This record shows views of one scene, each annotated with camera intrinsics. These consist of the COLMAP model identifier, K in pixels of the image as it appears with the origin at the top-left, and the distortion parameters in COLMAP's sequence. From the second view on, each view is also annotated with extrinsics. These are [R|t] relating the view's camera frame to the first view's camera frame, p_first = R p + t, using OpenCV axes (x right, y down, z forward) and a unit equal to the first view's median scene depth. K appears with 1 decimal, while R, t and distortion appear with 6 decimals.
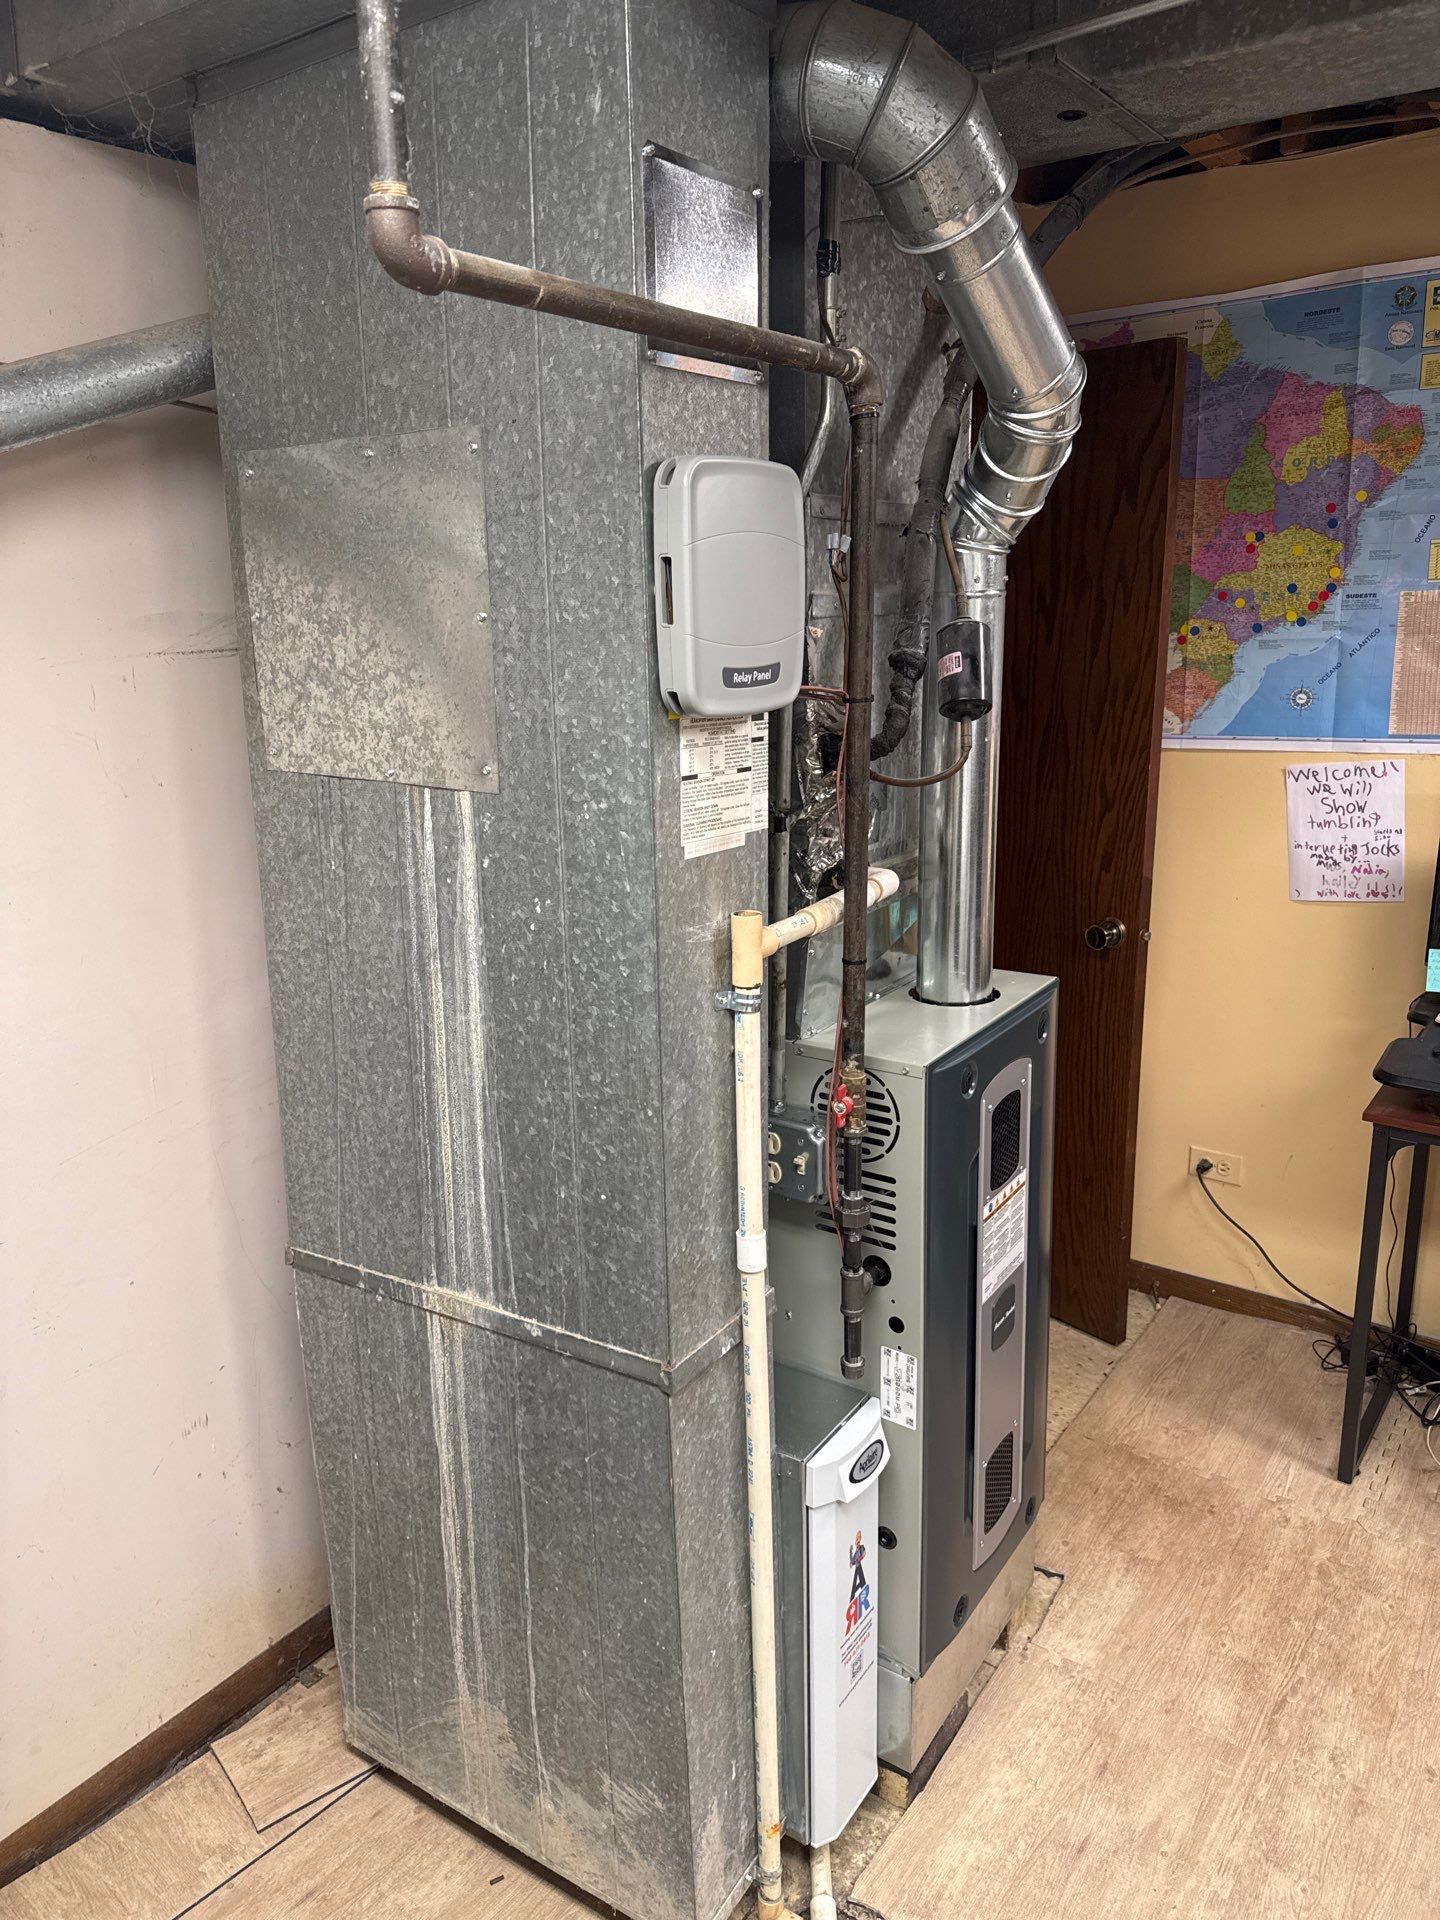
lens RADIAL K [[1401.1, 0, 724.8], [0, 1401.1, 949.4], [0, 0, 1]] dist [0.012430, -0.004581]
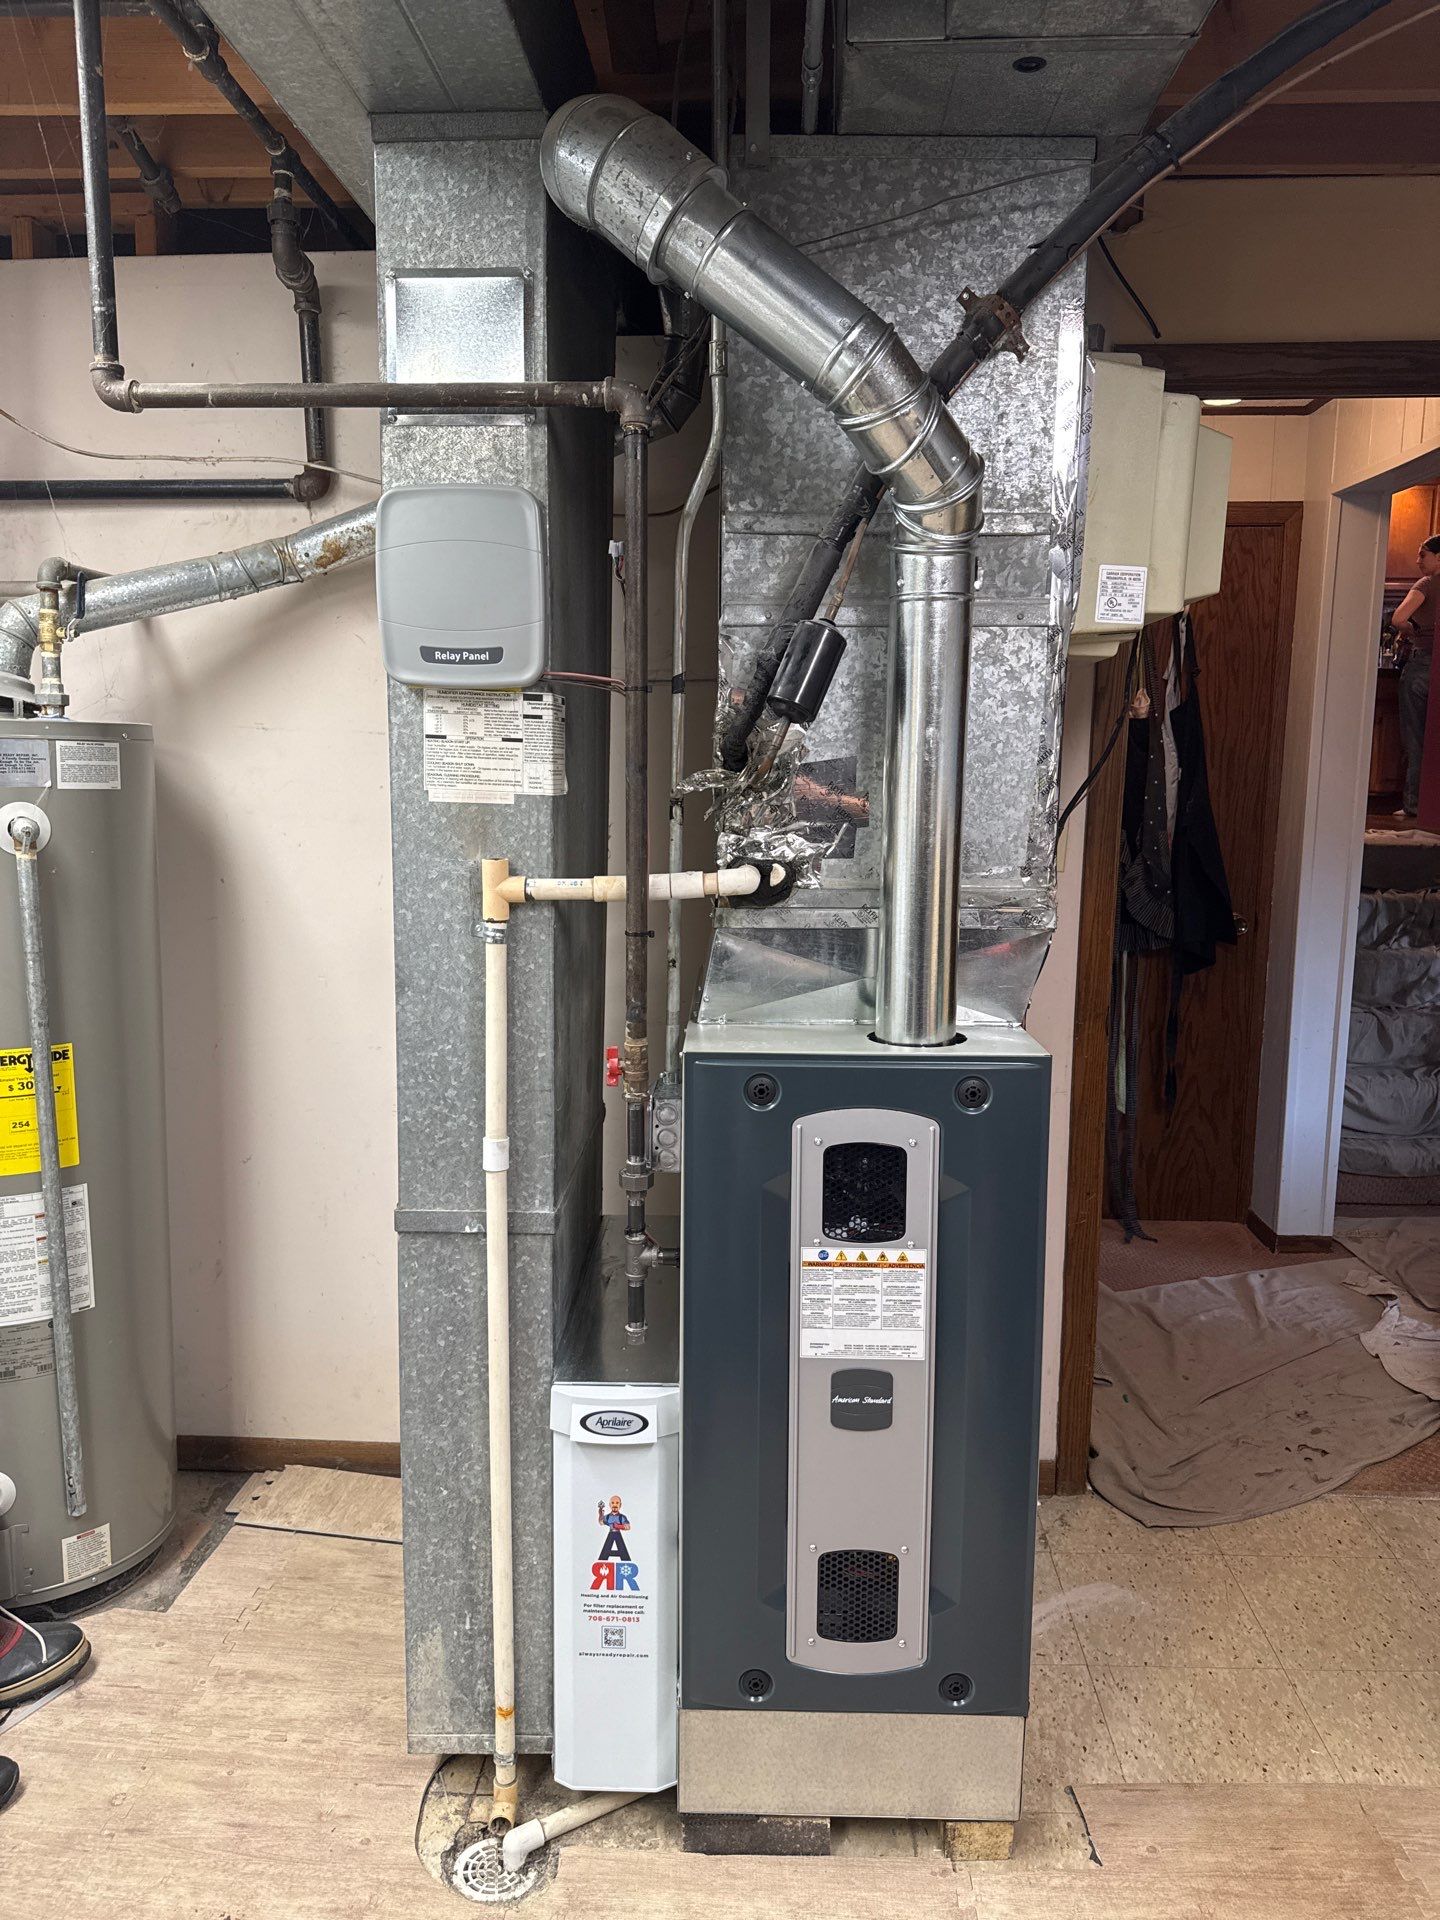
lens RADIAL K [[1401.1, 0, 721.3], [0, 1401.1, 972.6], [0, 0, 1]] dist [0.012430, -0.004581]
pose [[0.521346, 0.145155, -0.840909, 1.166406], [-0.228421, 0.973205, 0.026376, -0.006187], [0.822206, 0.178330, 0.540533, 0.536848]]
